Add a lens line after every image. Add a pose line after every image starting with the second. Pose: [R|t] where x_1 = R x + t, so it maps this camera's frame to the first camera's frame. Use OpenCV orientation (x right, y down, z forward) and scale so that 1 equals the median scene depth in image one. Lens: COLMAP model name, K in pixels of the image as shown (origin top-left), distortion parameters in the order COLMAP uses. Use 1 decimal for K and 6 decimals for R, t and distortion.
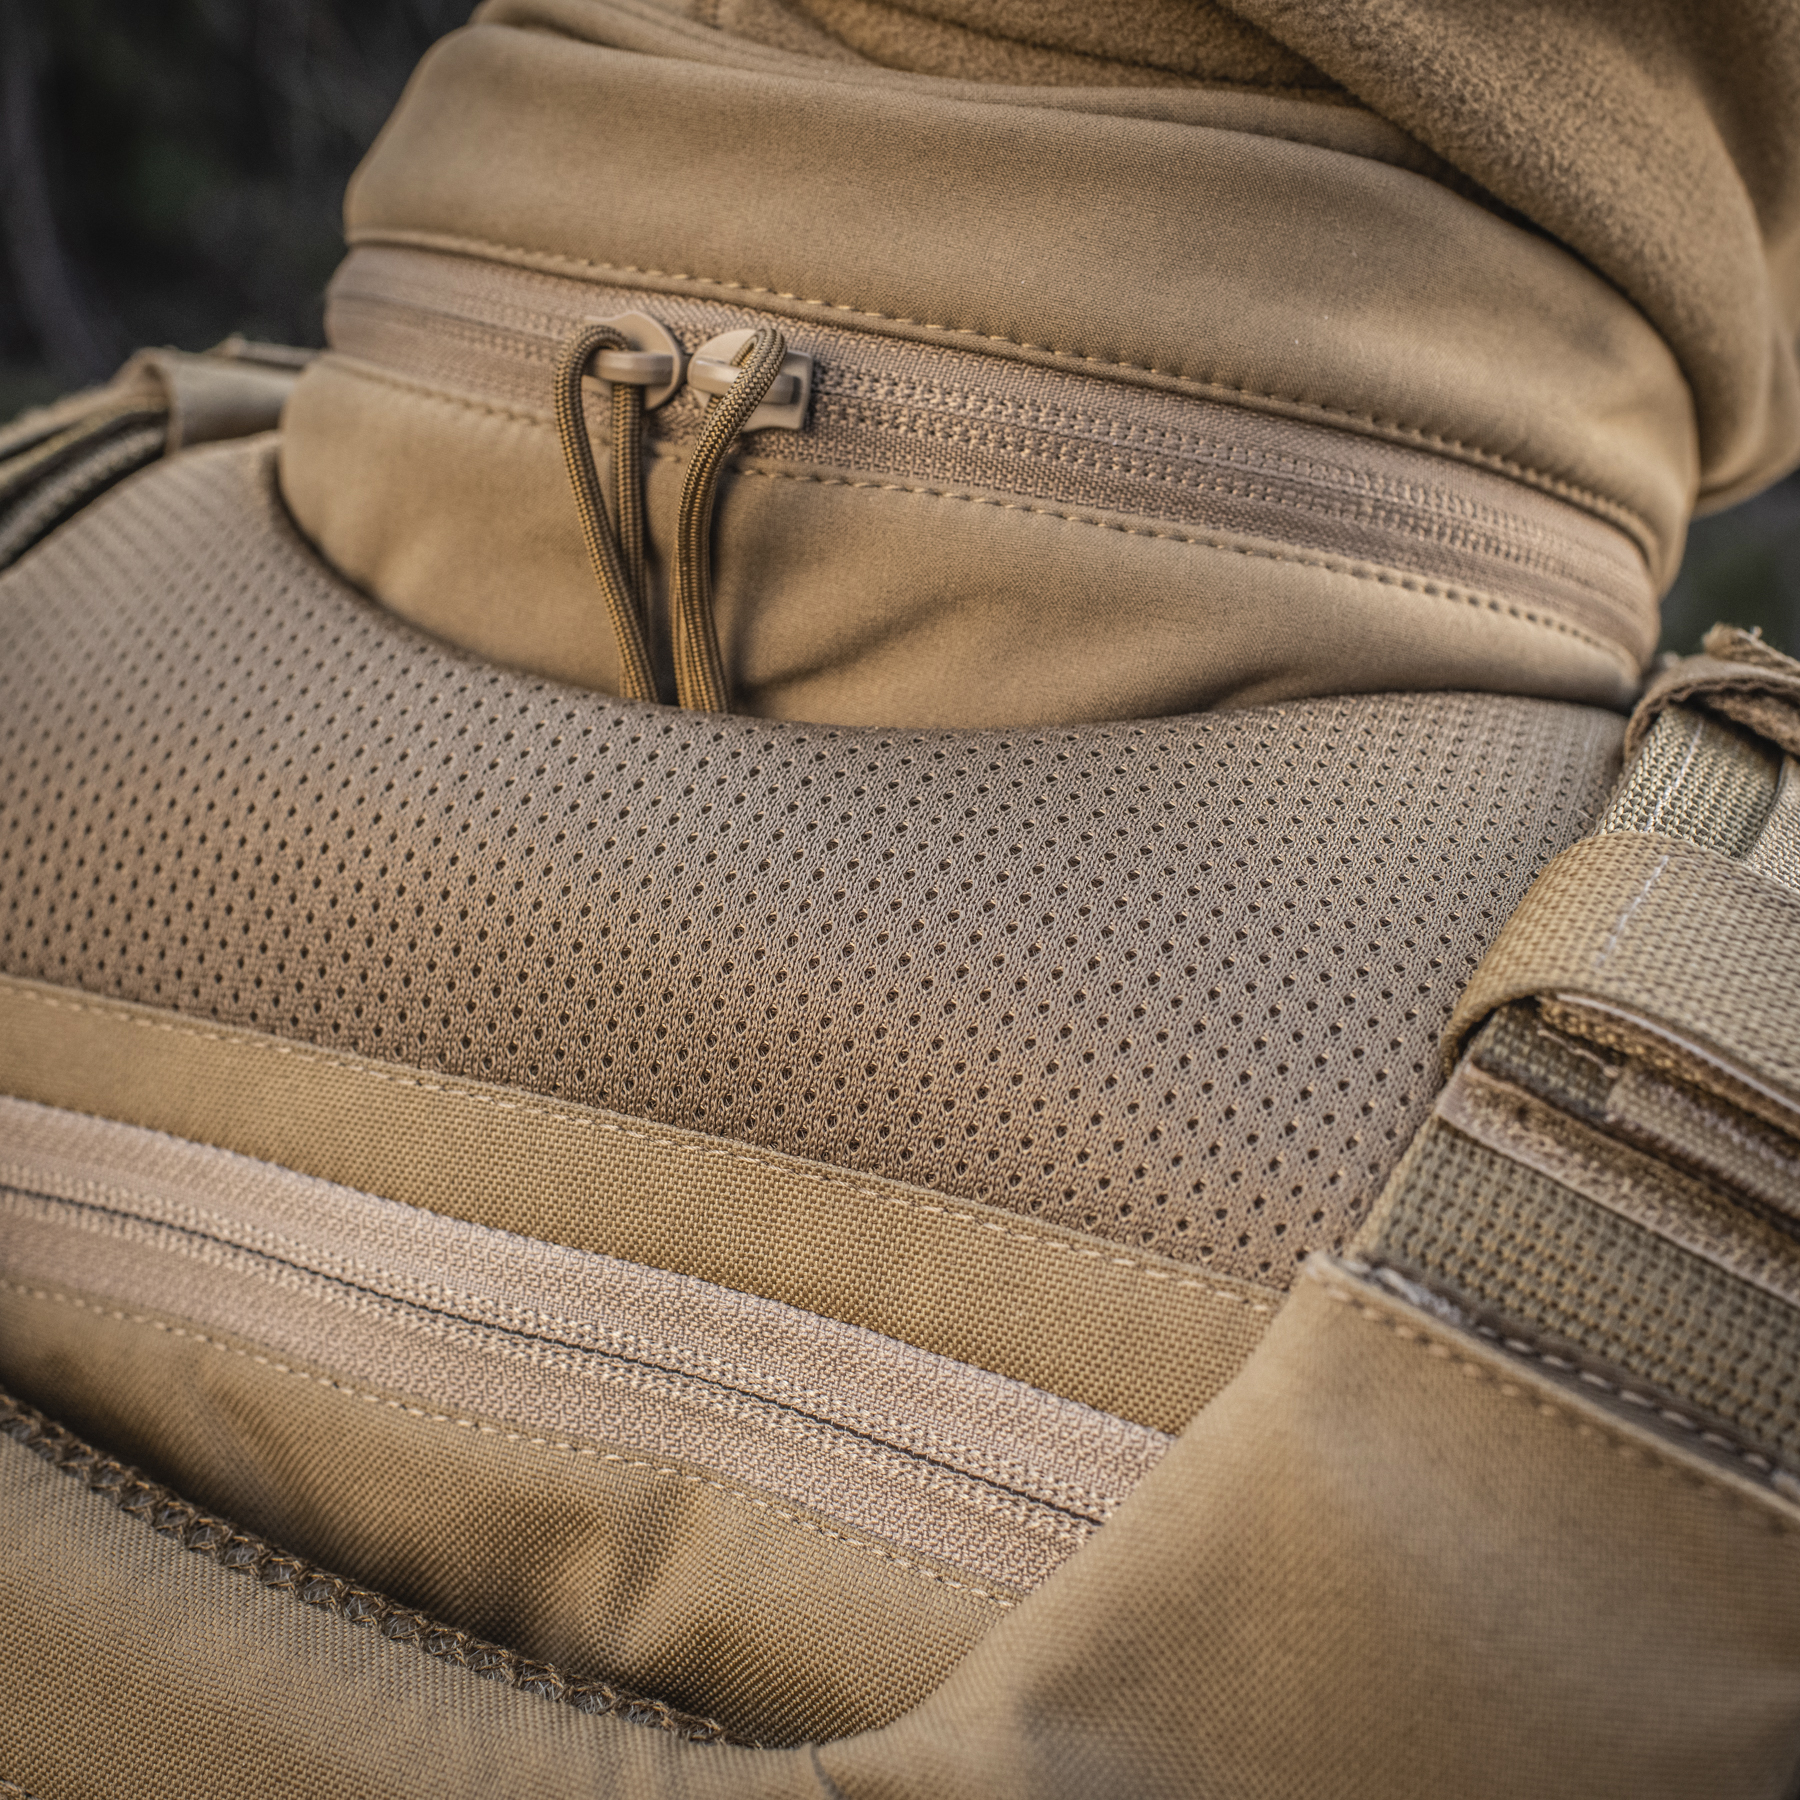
lens RADIAL K [[2556.9, 0, 898.8], [0, 2556.9, 841.8], [0, 0, 1]] dist [-0.090583, -0.008918]
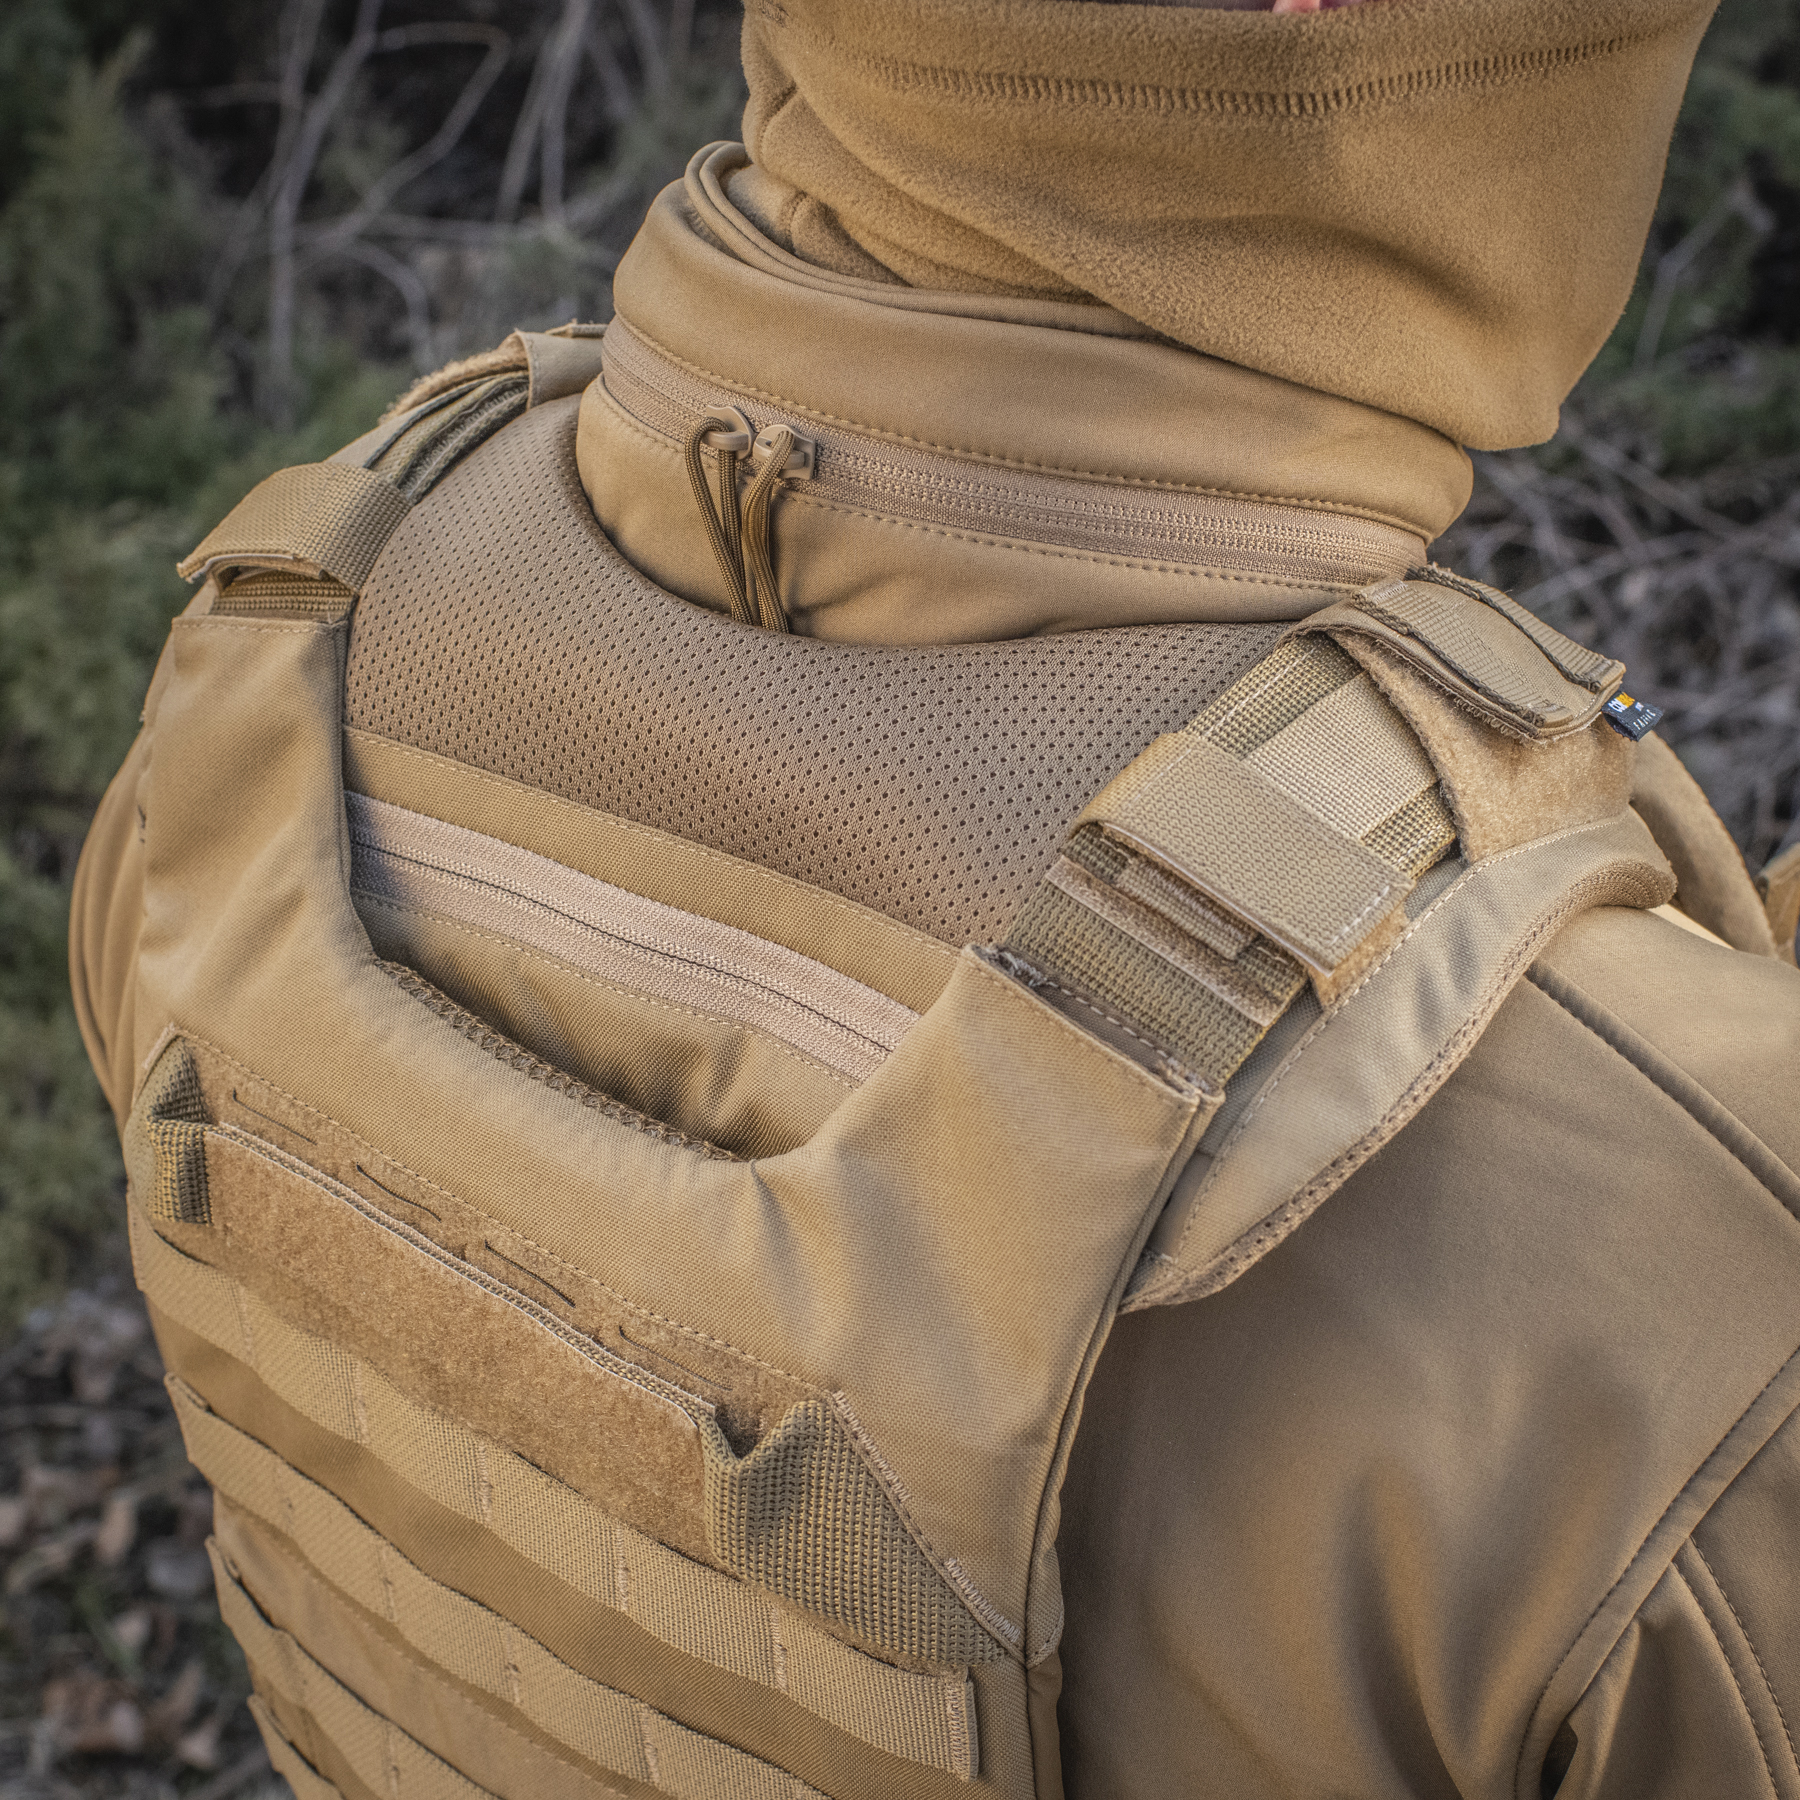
lens RADIAL K [[2556.9, 0, 898.8], [0, 2556.9, 841.8], [0, 0, 1]] dist [-0.090583, -0.008918]
pose [[0.977543, 0.039685, -0.206967, 0.418567], [-0.005935, 0.986904, 0.161201, -0.203590], [0.210653, -0.156353, 0.964976, -0.810943]]
